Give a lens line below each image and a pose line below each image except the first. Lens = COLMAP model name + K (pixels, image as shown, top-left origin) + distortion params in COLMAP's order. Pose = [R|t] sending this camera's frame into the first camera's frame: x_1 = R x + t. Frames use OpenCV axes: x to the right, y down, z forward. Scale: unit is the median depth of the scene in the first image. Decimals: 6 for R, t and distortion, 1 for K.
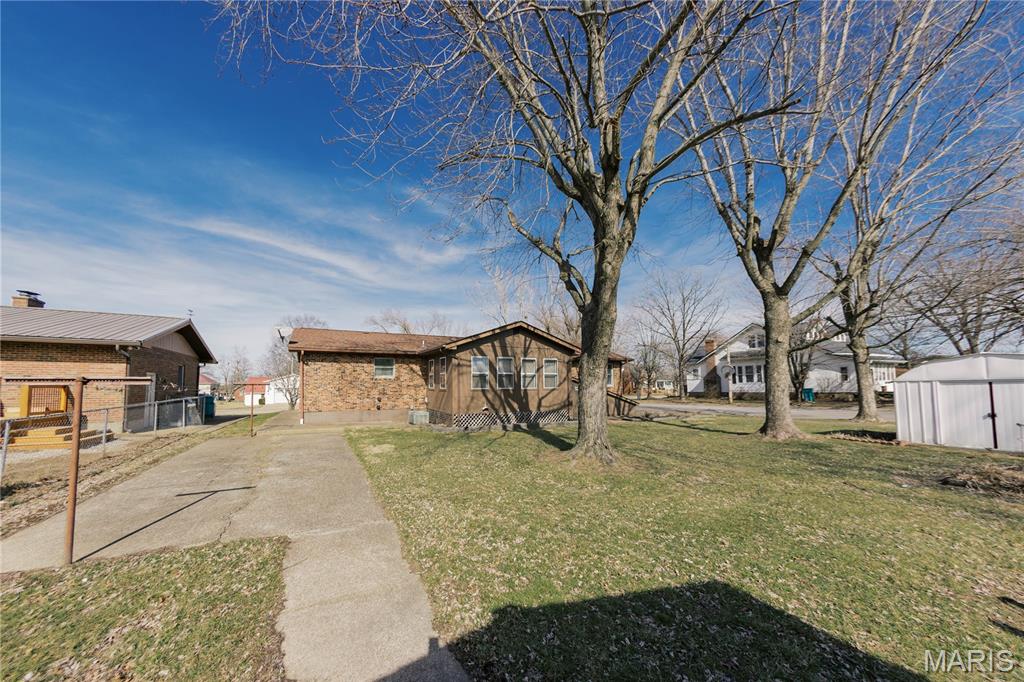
lens RADIAL K [[380.4, 0, 507.0], [0, 380.4, 363.8], [0, 0, 1]] dist [0.001840, 0.000024]
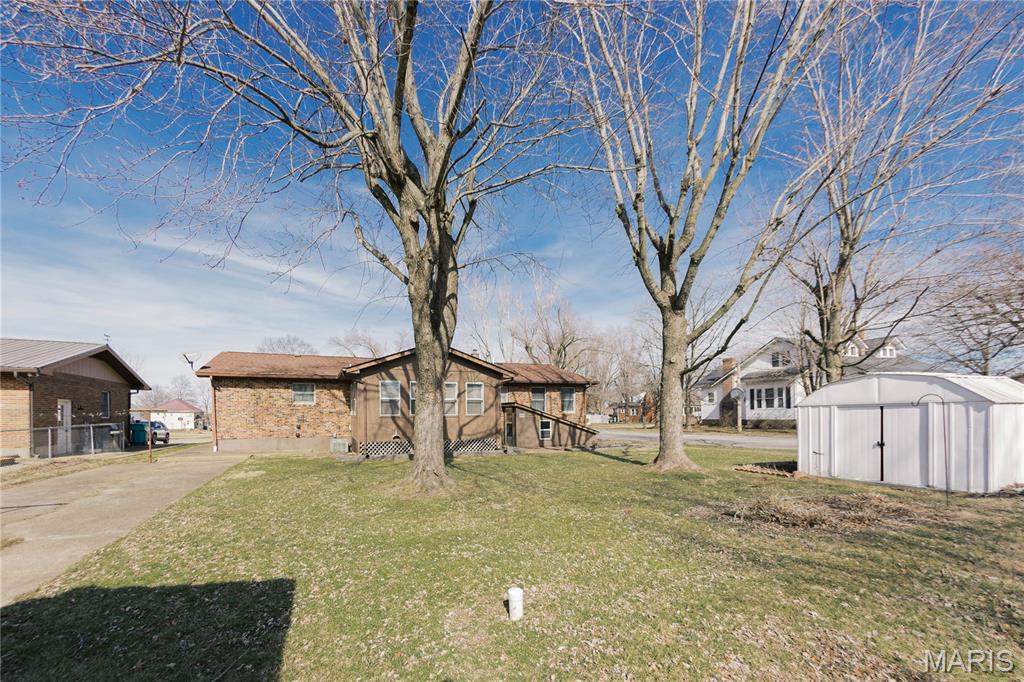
lens RADIAL K [[435.3, 0, 493.3], [0, 435.3, 417.3], [0, 0, 1]] dist [0.012353, 0.000075]
pose [[0.996578, -0.000848, -0.082648, 0.250523], [0.006439, 0.997705, 0.067409, -0.000544], [0.082401, -0.067711, 0.994296, -0.044261]]
